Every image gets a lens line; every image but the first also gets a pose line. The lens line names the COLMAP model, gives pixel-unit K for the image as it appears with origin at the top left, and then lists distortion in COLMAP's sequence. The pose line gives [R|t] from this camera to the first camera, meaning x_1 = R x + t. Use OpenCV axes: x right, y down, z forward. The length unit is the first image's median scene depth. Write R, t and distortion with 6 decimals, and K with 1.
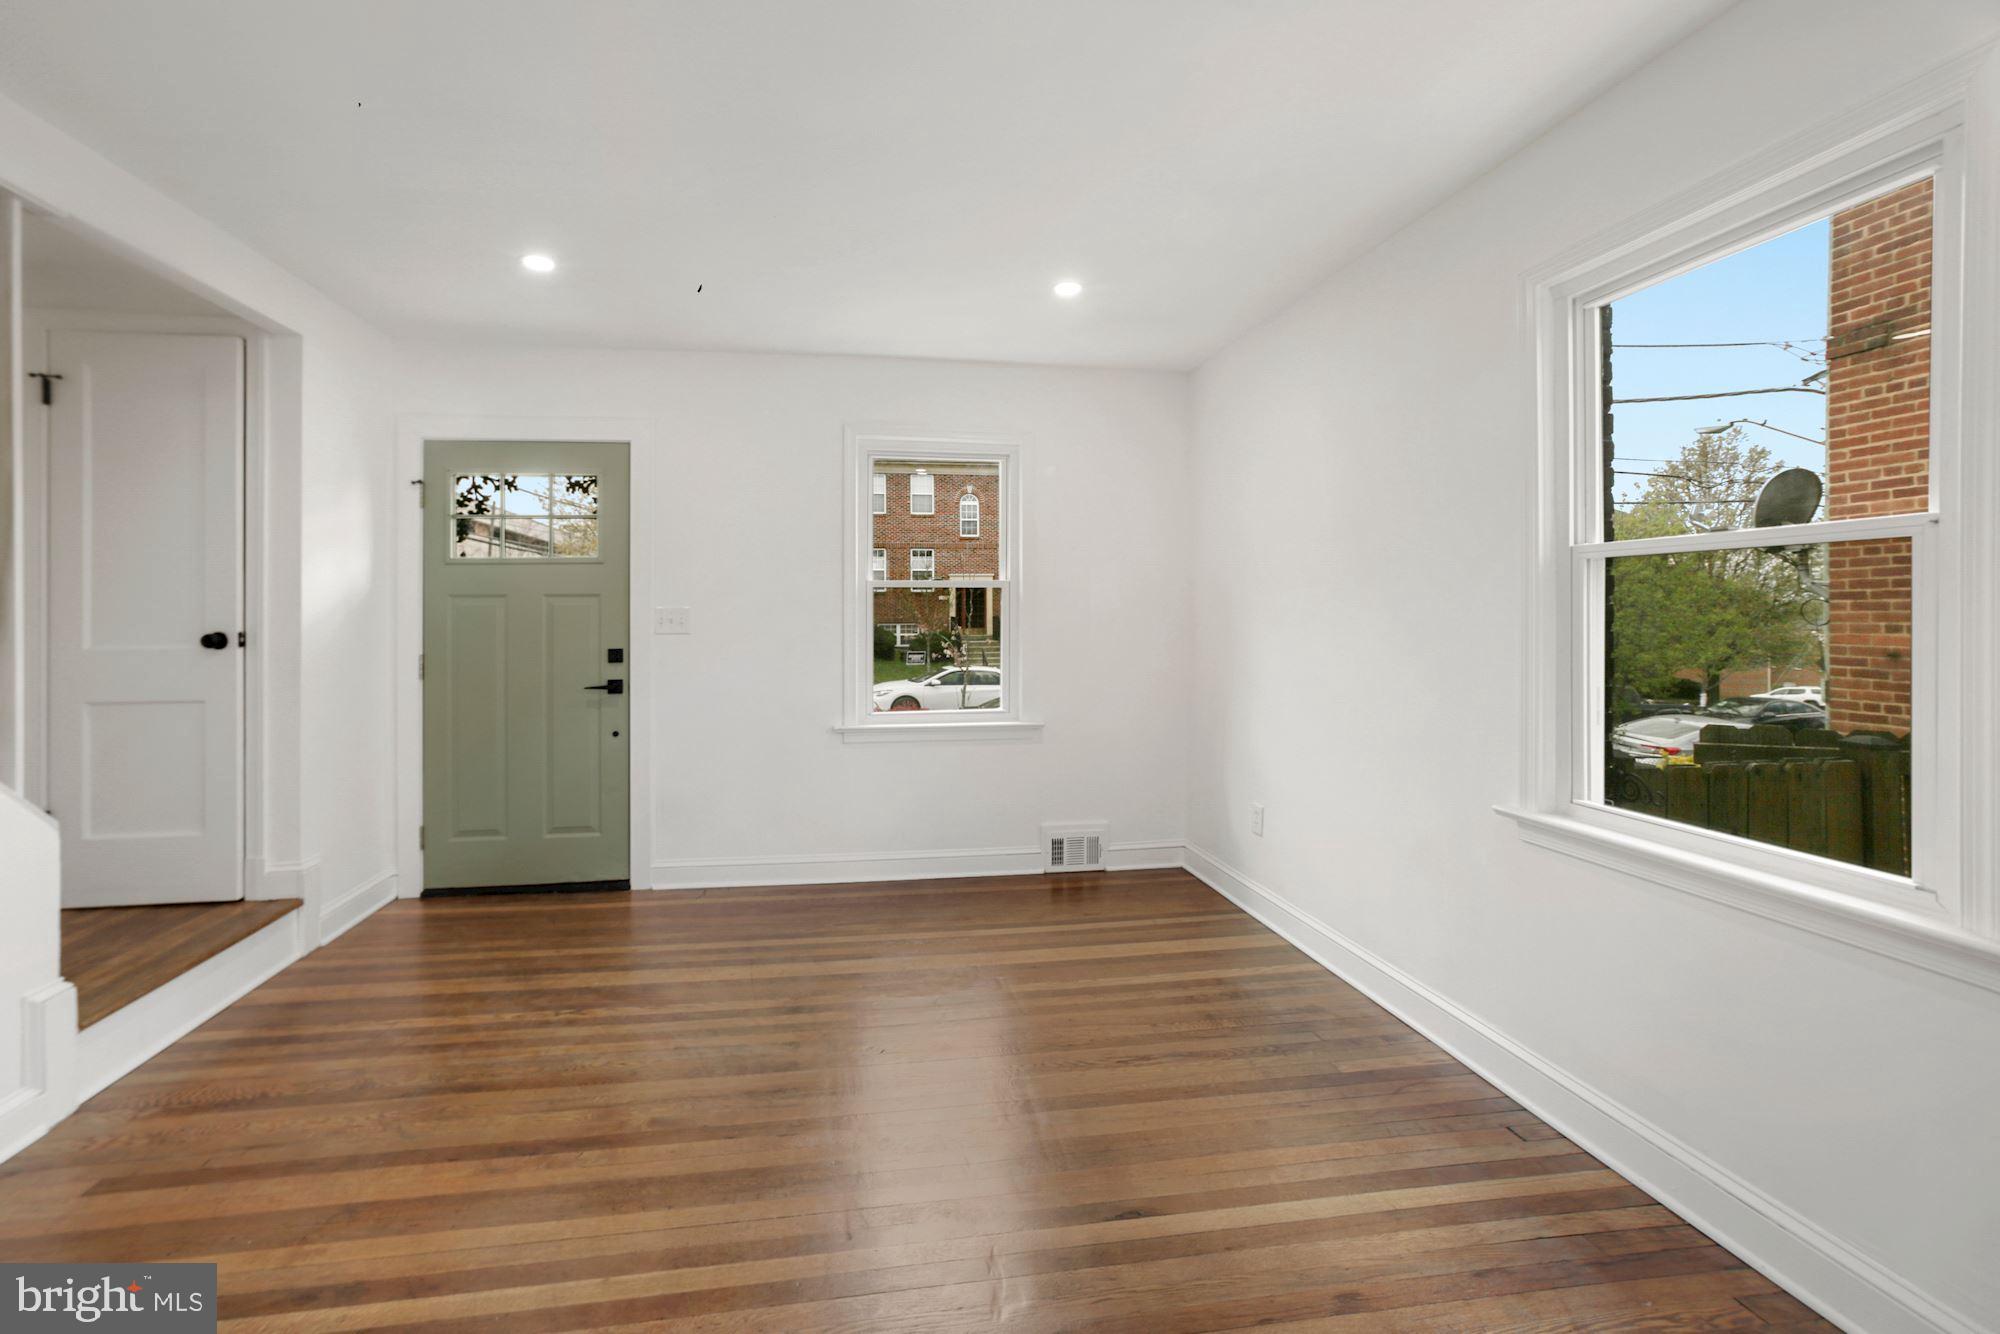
lens RADIAL K [[849.4, 0, 950.4], [0, 849.4, 613.9], [0, 0, 1]] dist [-0.000287, -0.000073]
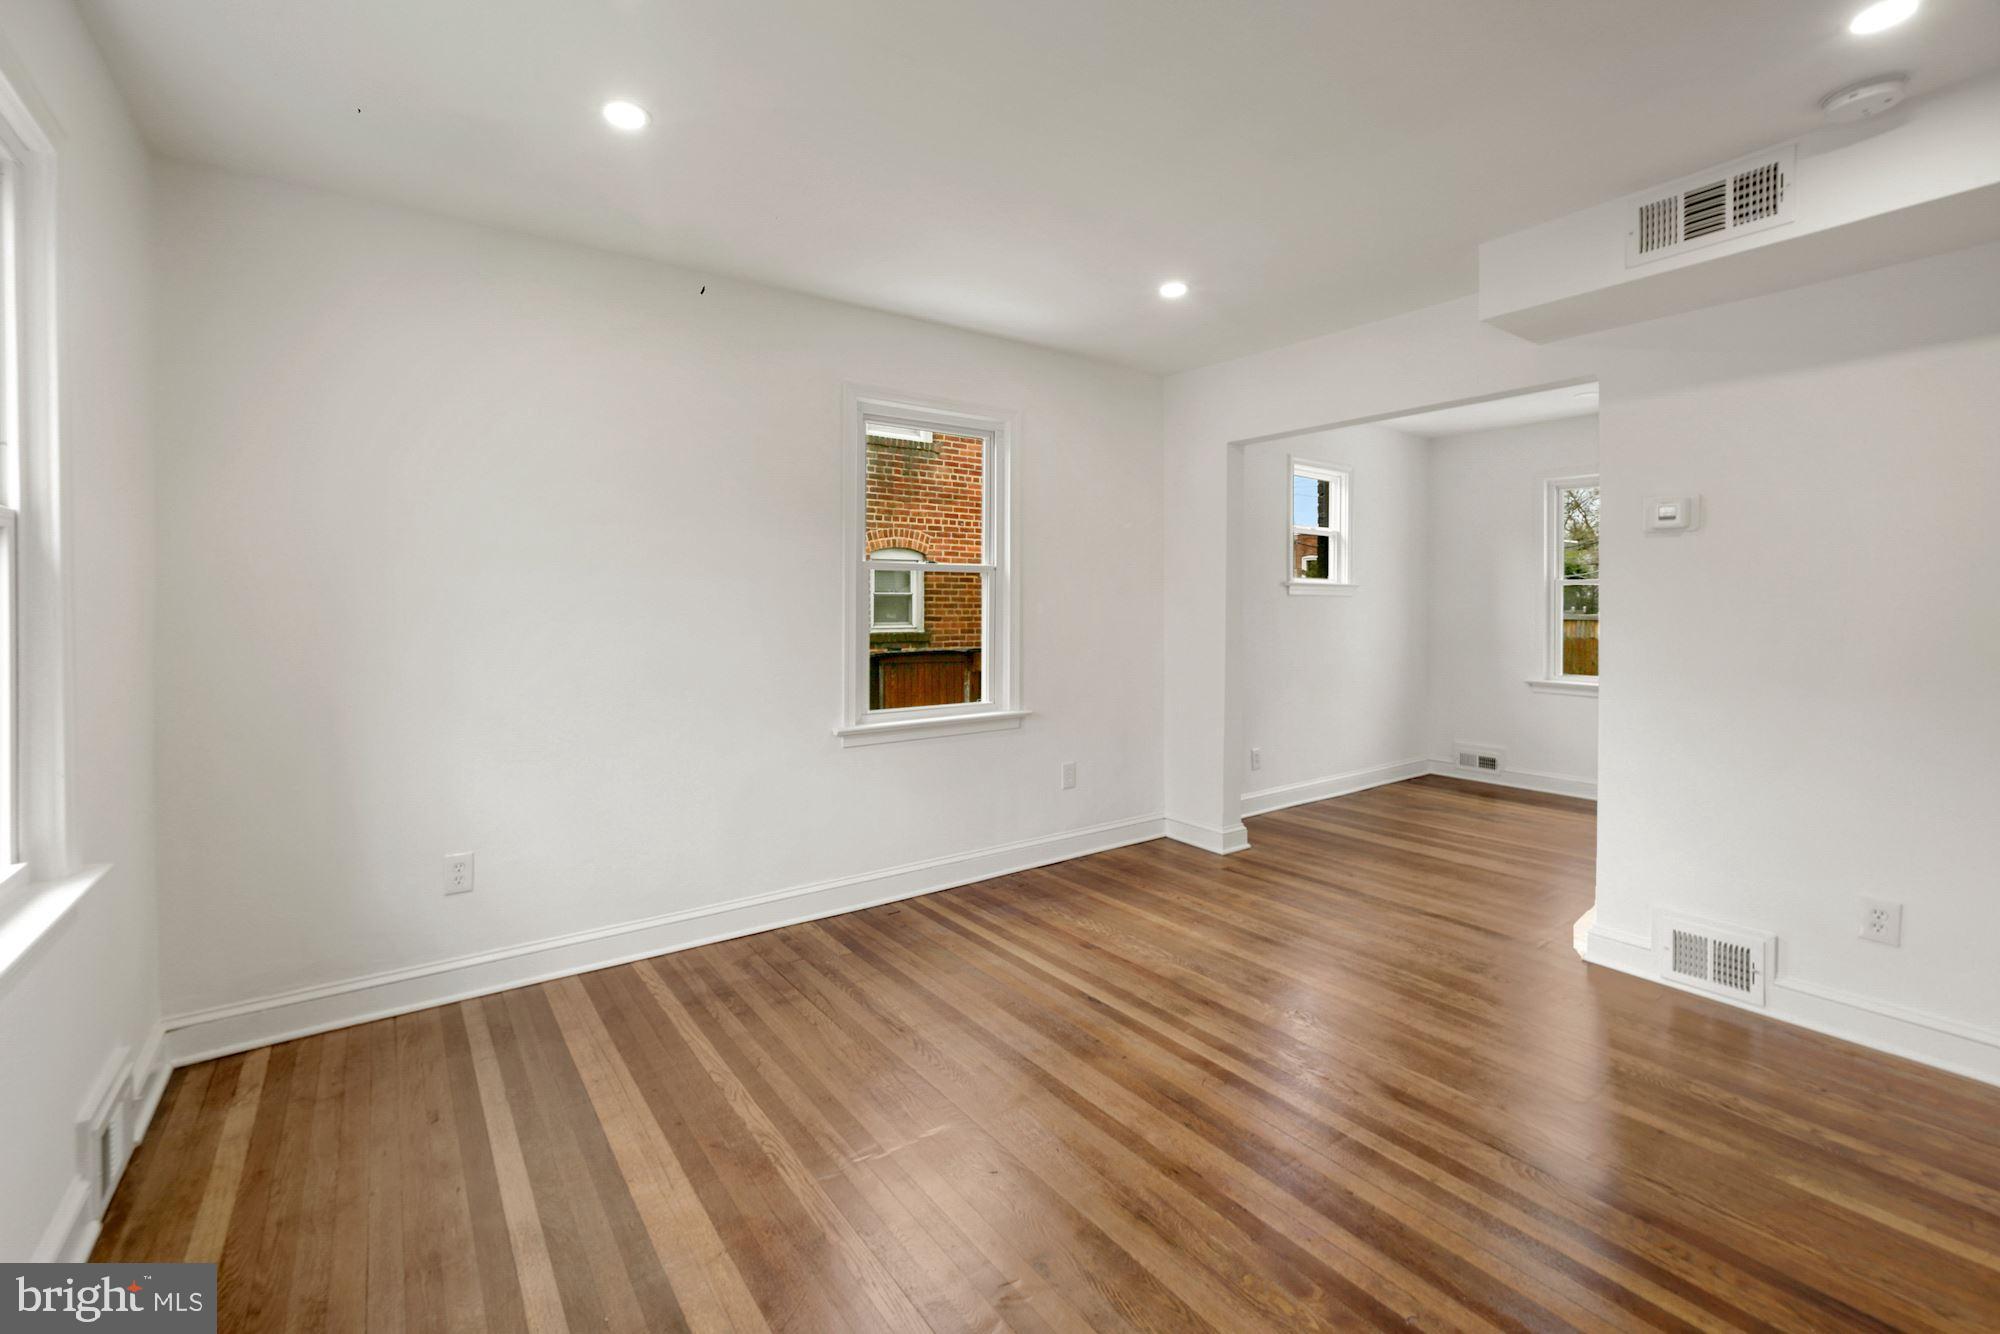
lens RADIAL K [[849.4, 0, 950.4], [0, 849.4, 613.9], [0, 0, 1]] dist [-0.000287, -0.000073]
pose [[-0.431379, -0.016057, 0.902028, -0.882806], [-0.003038, 0.999862, 0.016345, -0.008894], [-0.902166, 0.004310, -0.431368, 1.601489]]
